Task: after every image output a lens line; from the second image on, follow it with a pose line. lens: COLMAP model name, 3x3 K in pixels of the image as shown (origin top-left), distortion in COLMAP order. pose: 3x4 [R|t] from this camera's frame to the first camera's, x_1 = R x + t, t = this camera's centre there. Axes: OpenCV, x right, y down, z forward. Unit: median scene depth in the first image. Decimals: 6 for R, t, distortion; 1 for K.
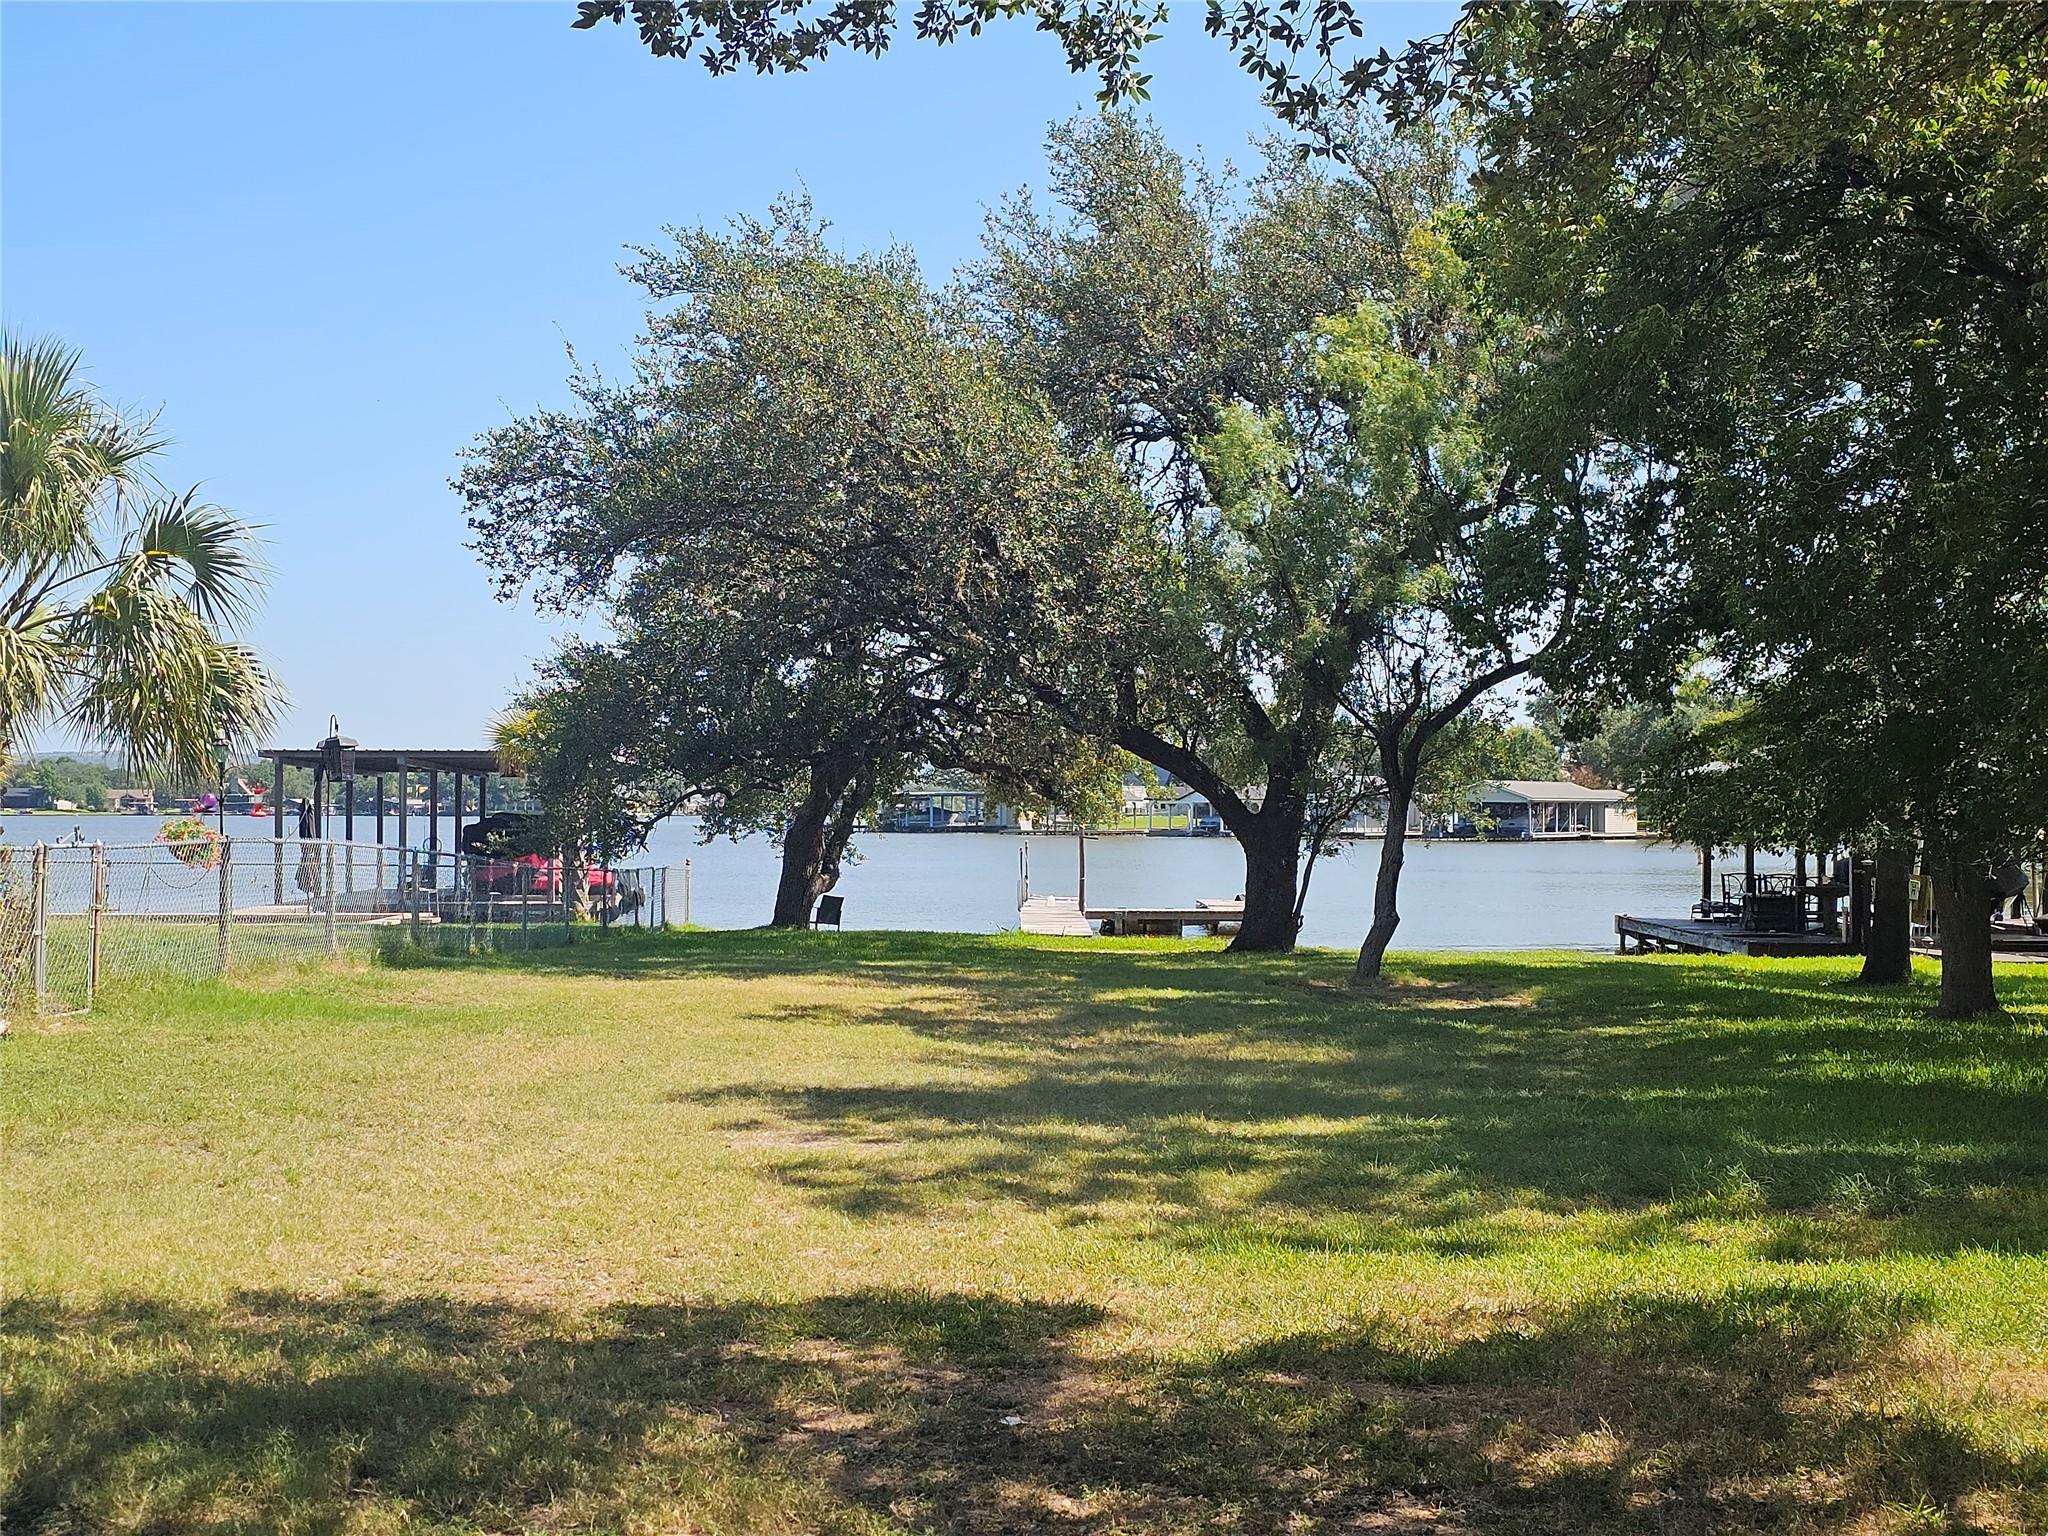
lens RADIAL K [[1401.9, 0, 1054.3], [0, 1401.9, 768.4], [0, 0, 1]] dist [0.046527, -0.000904]
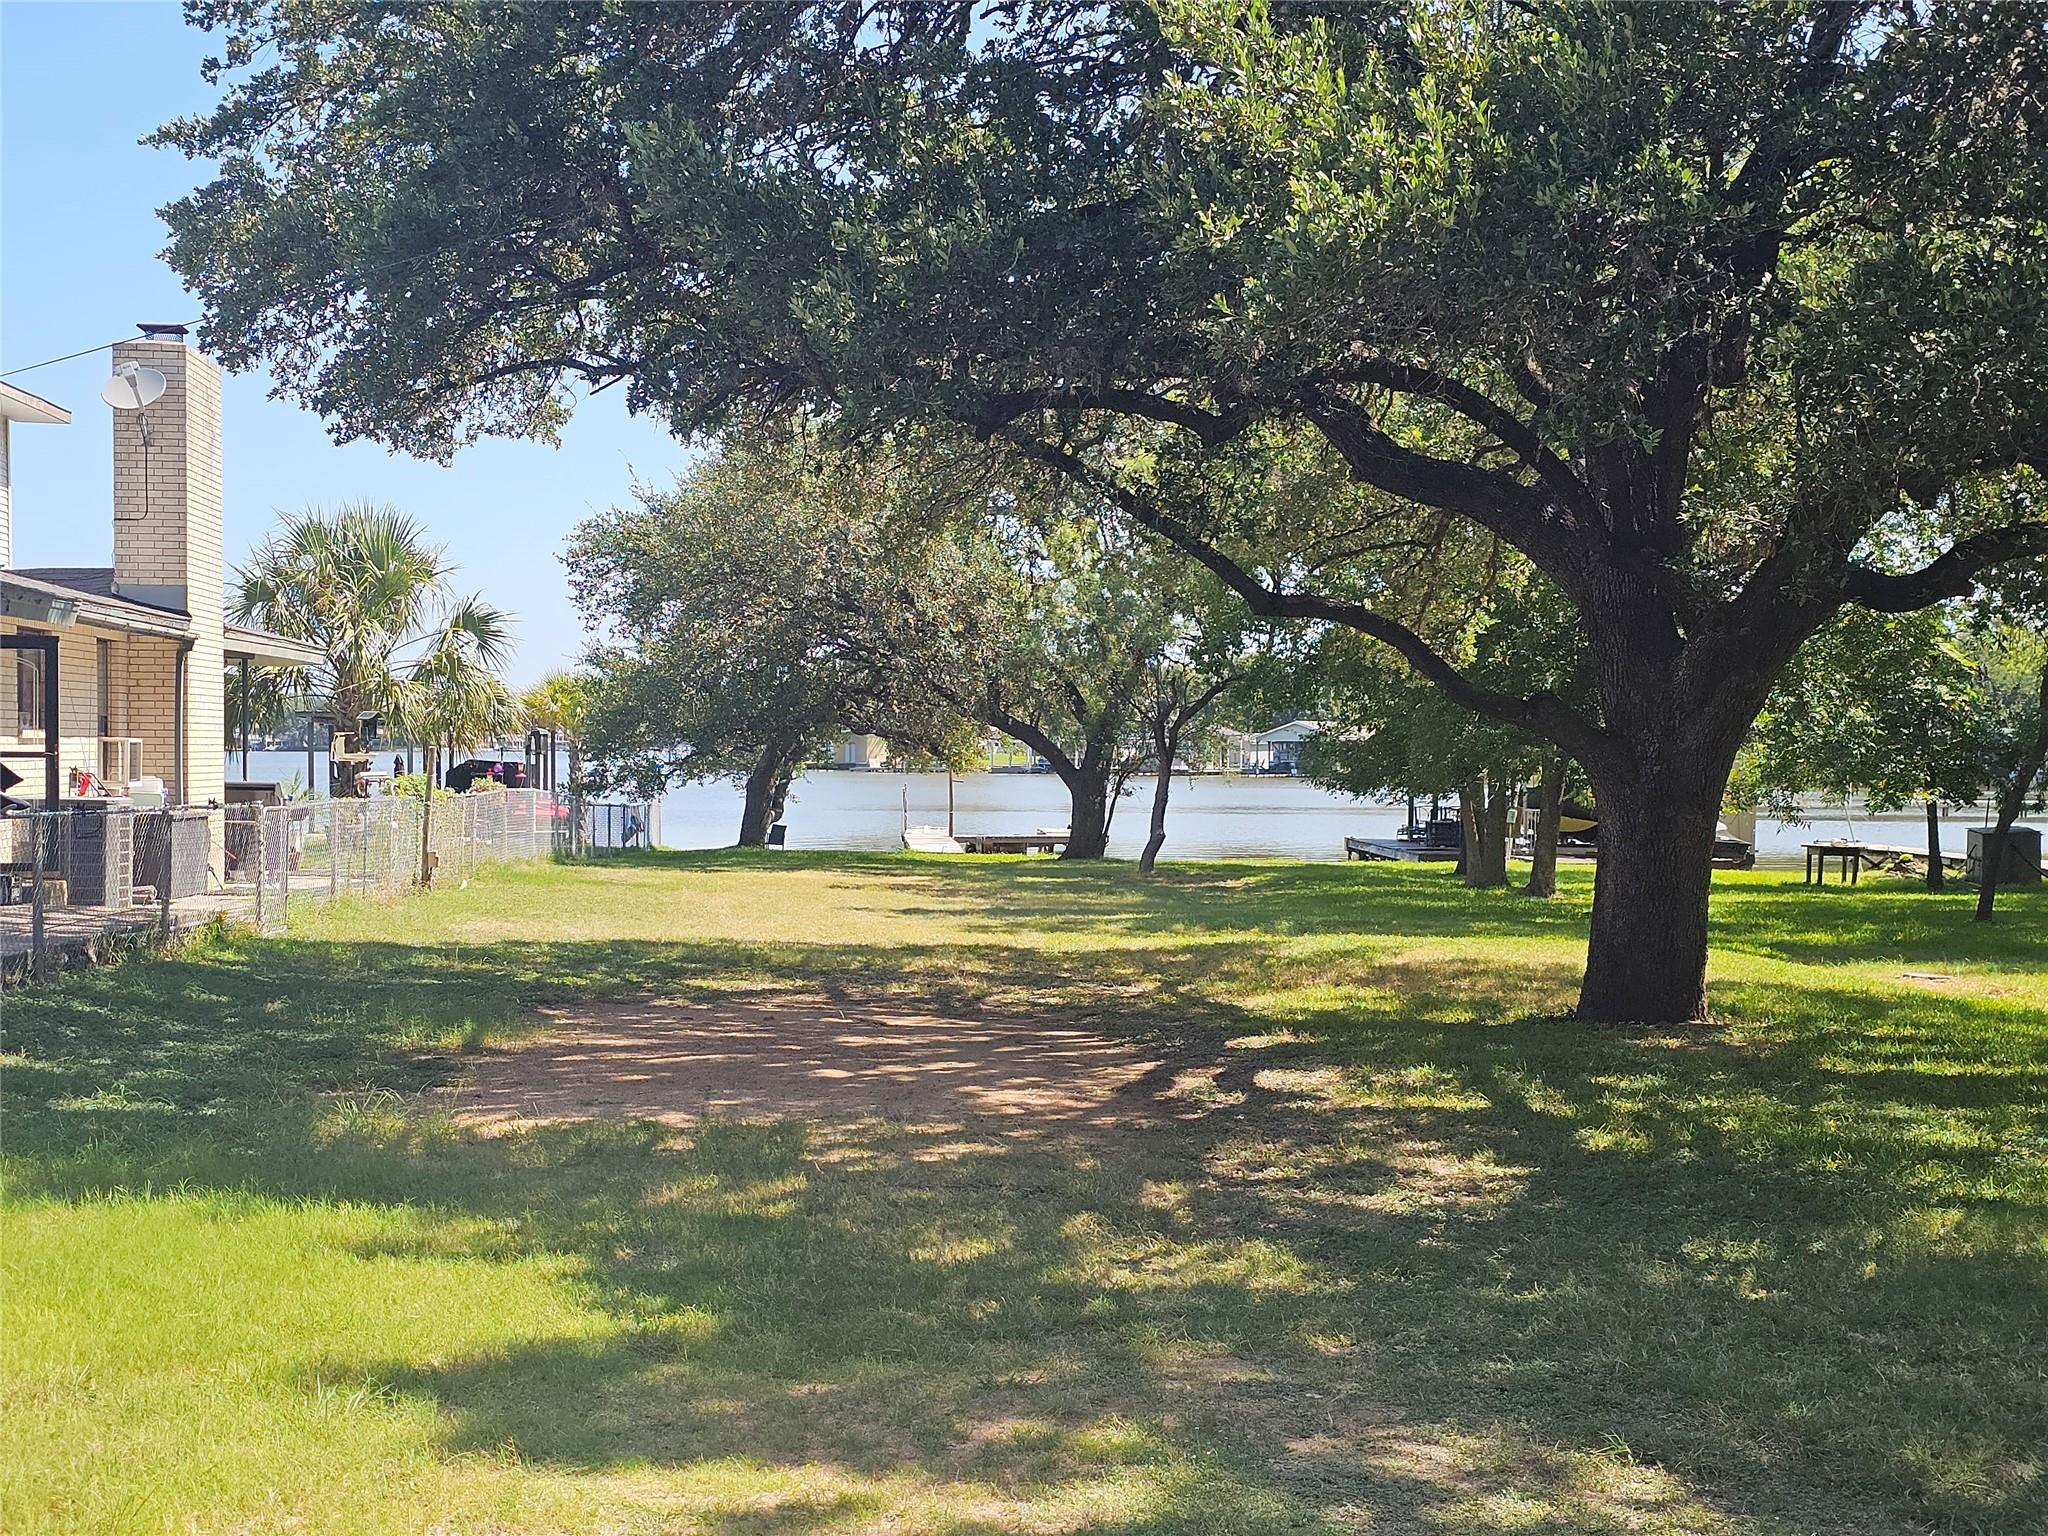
lens RADIAL K [[1401.9, 0, 1054.3], [0, 1401.9, 768.4], [0, 0, 1]] dist [0.046527, -0.000904]
pose [[0.993193, -0.000789, 0.116481, -0.050530], [-0.004602, 0.998931, 0.046003, -0.032995], [-0.116393, -0.046226, 0.992127, -0.444425]]
